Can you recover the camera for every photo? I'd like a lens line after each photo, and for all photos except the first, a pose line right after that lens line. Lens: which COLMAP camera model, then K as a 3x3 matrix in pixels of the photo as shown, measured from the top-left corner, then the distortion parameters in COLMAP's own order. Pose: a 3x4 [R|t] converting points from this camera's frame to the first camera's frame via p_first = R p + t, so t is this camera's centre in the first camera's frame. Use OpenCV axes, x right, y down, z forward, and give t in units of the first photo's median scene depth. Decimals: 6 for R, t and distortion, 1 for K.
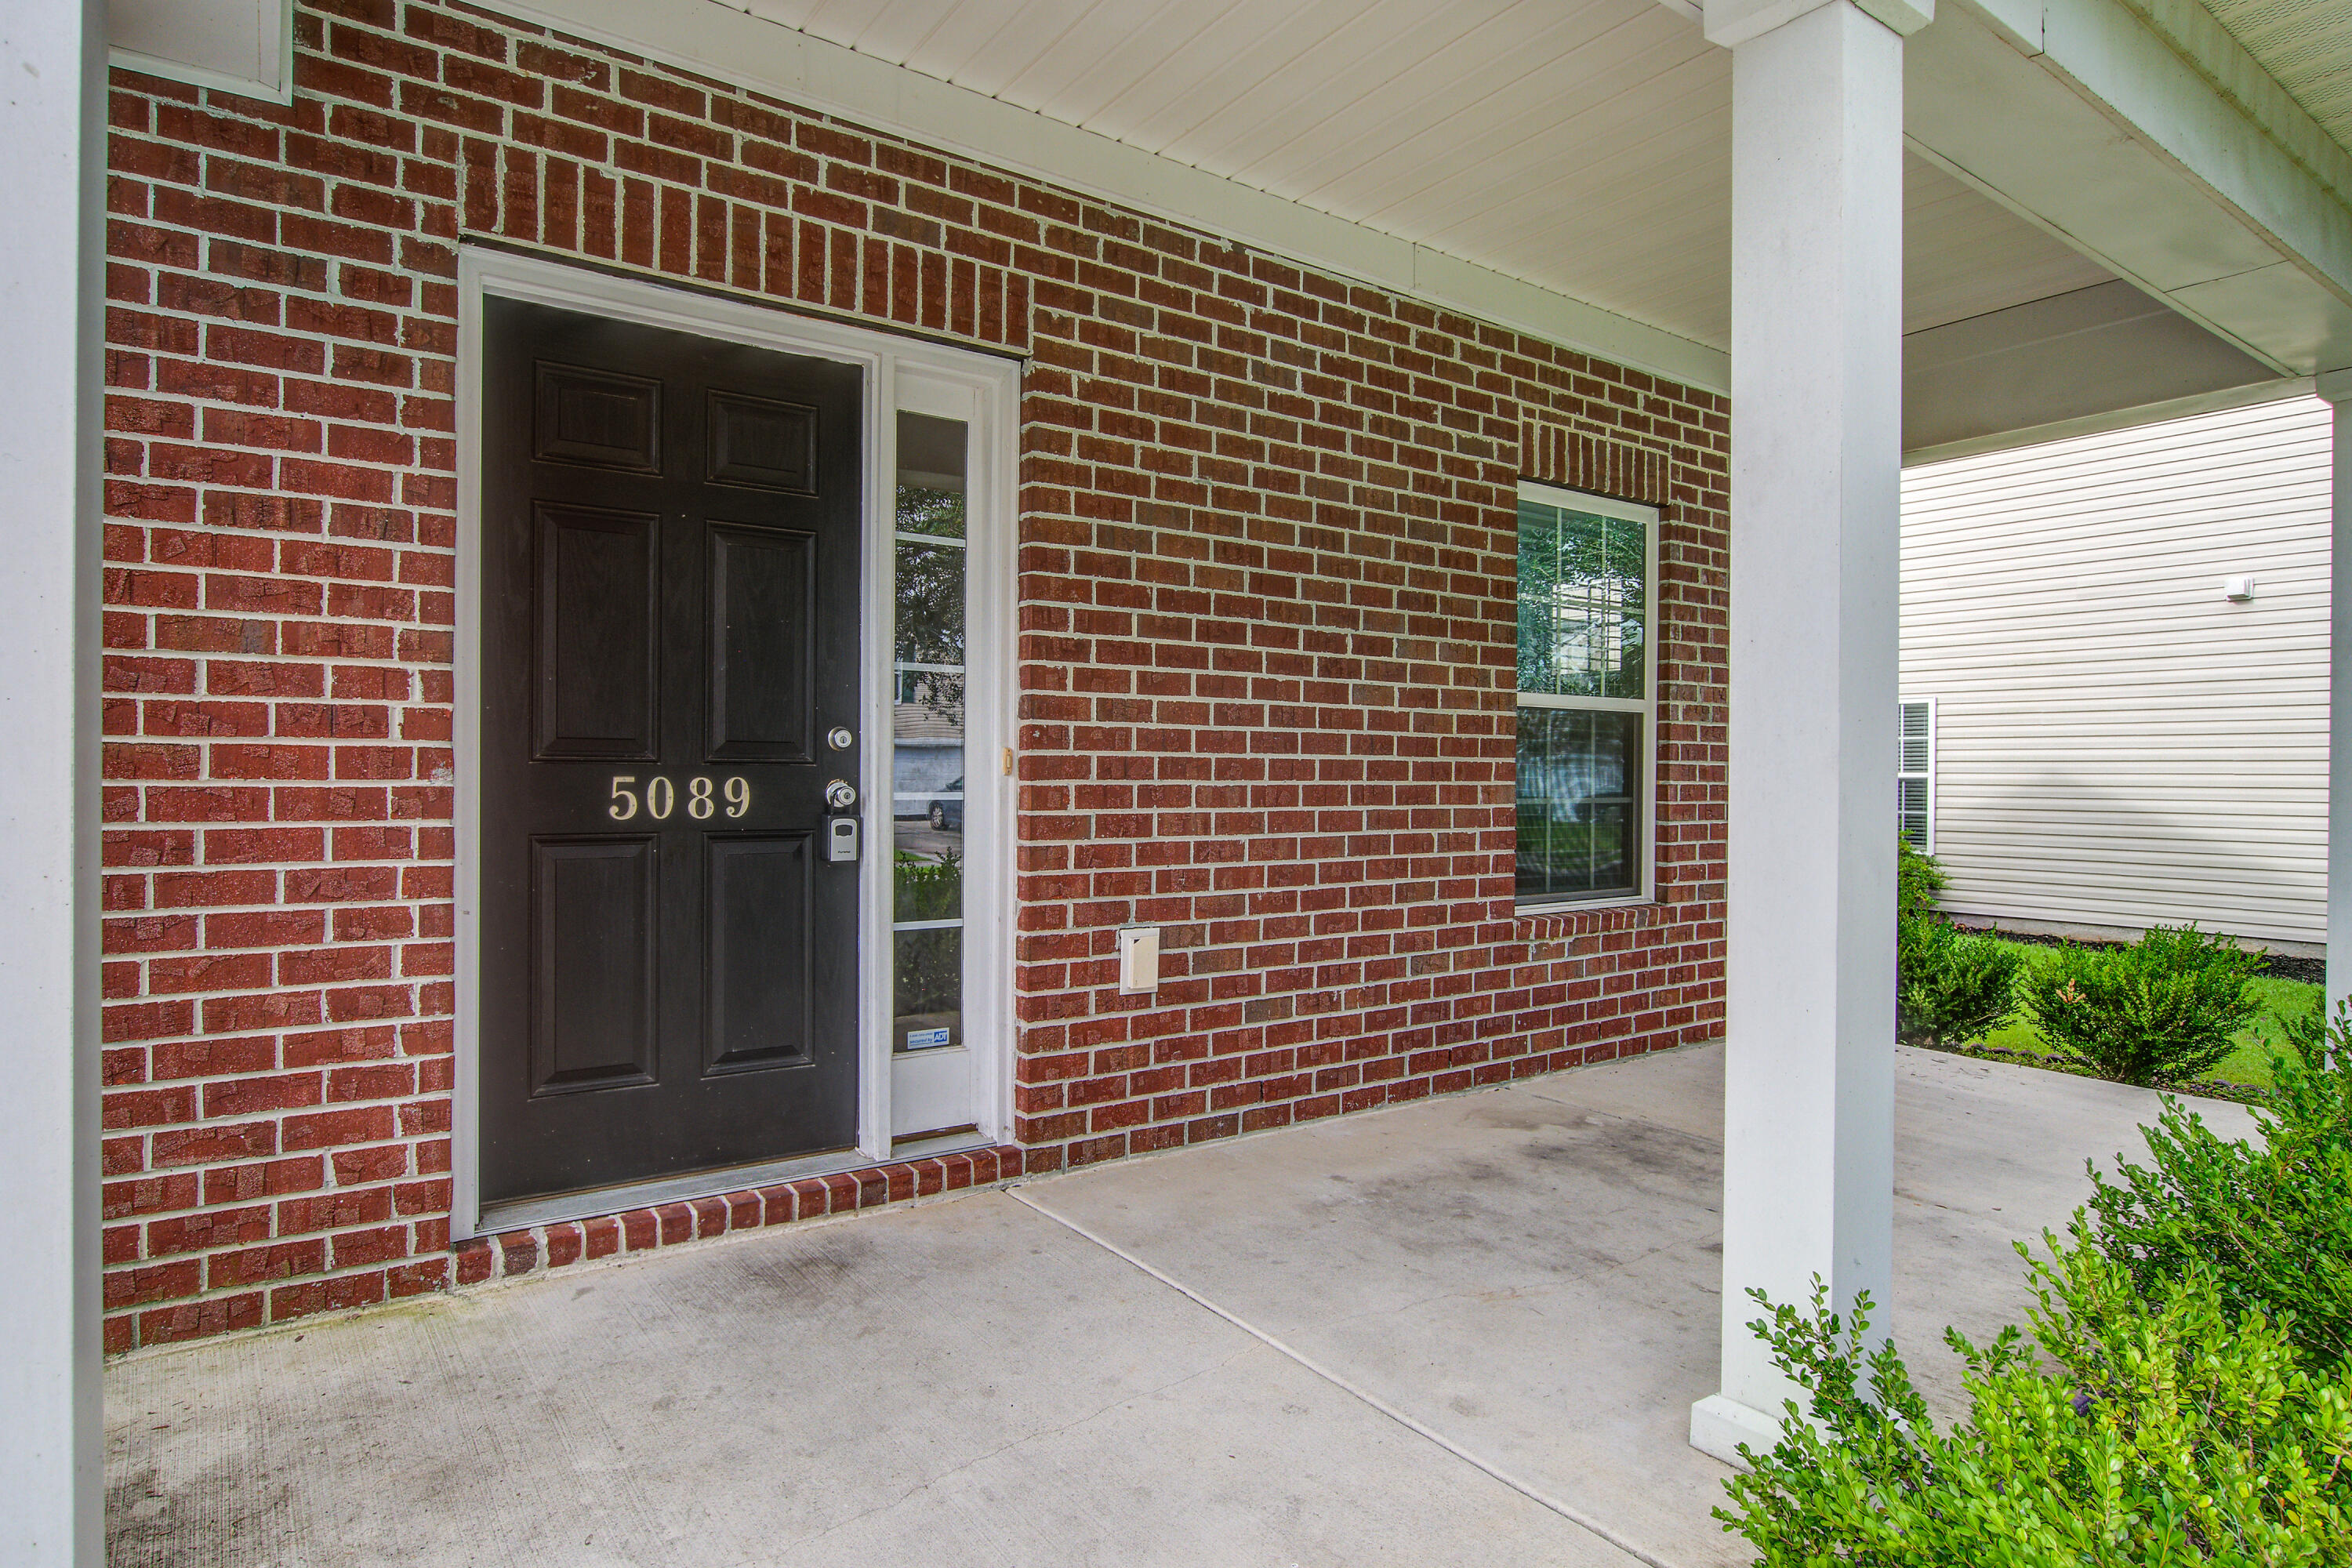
lens RADIAL K [[1299.6, 0, 1165.1], [0, 1299.6, 777.9], [0, 0, 1]] dist [-0.018110, 0.000448]
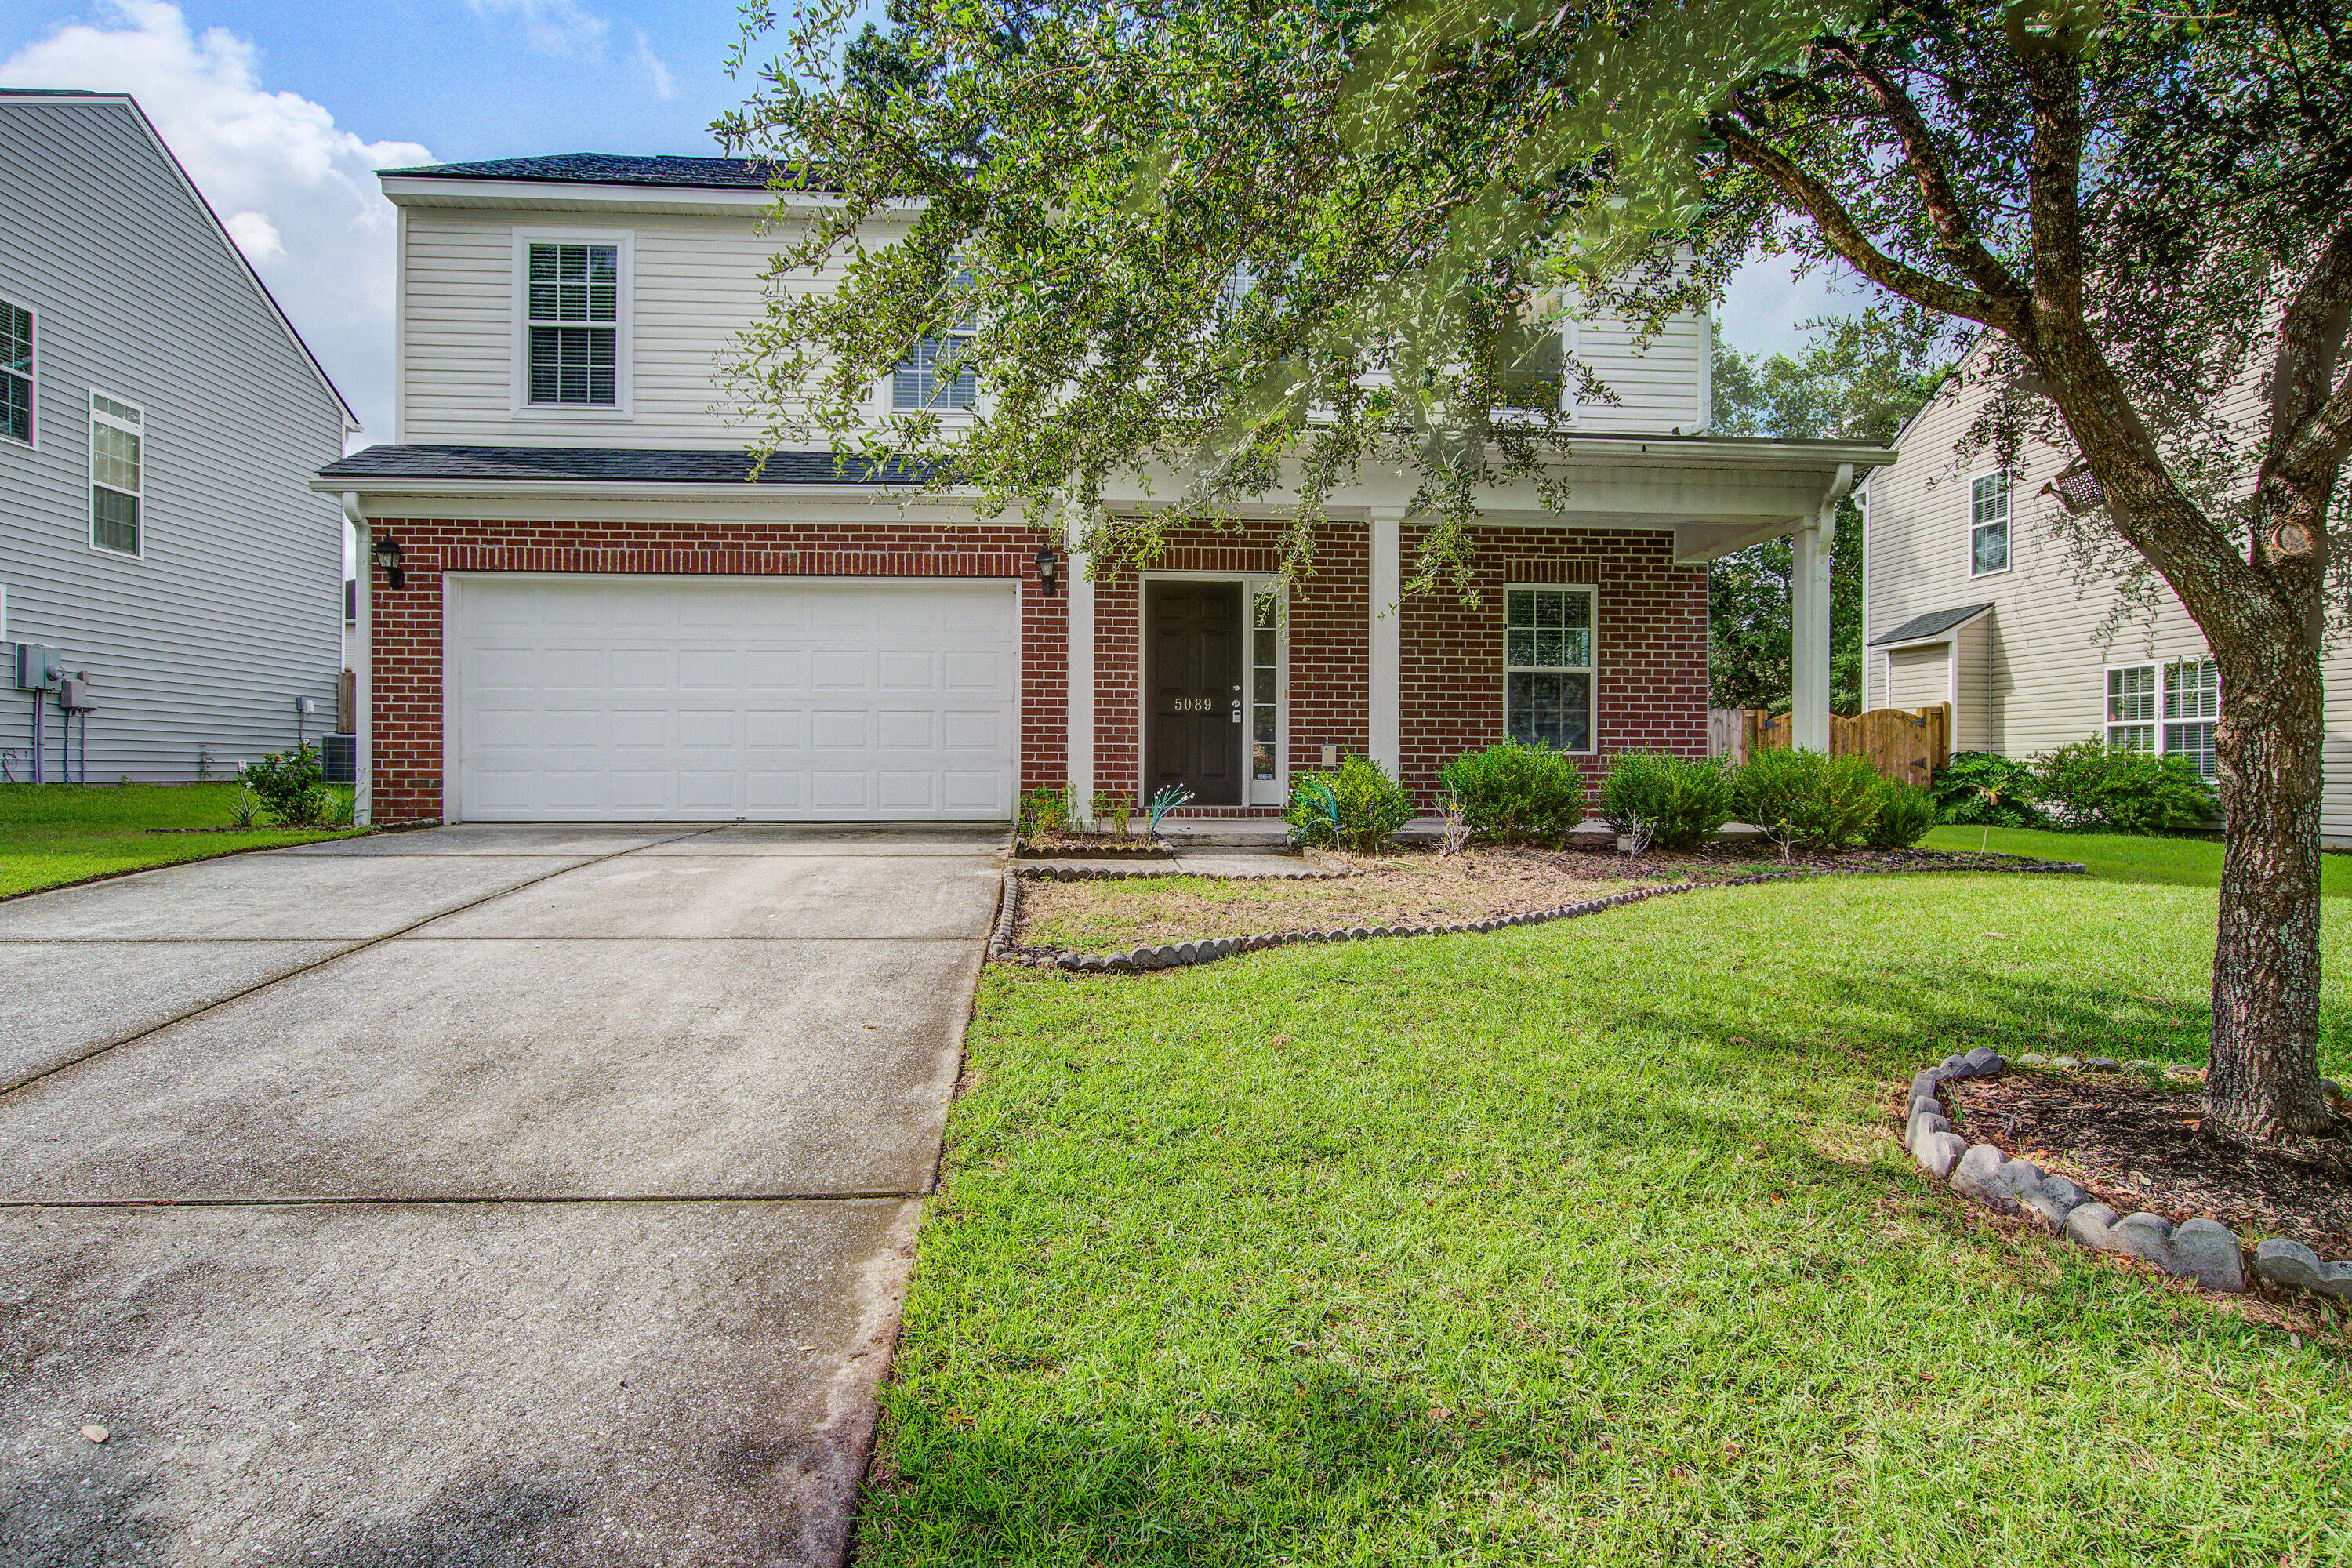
lens RADIAL K [[1299.6, 0, 1173.7], [0, 1299.6, 777.5], [0, 0, 1]] dist [-0.018110, 0.000448]
pose [[0.862724, -0.001232, -0.505673, 1.309586], [-0.000053, 0.999997, -0.002526, 0.209307], [0.505674, 0.002206, 0.862722, -2.012684]]
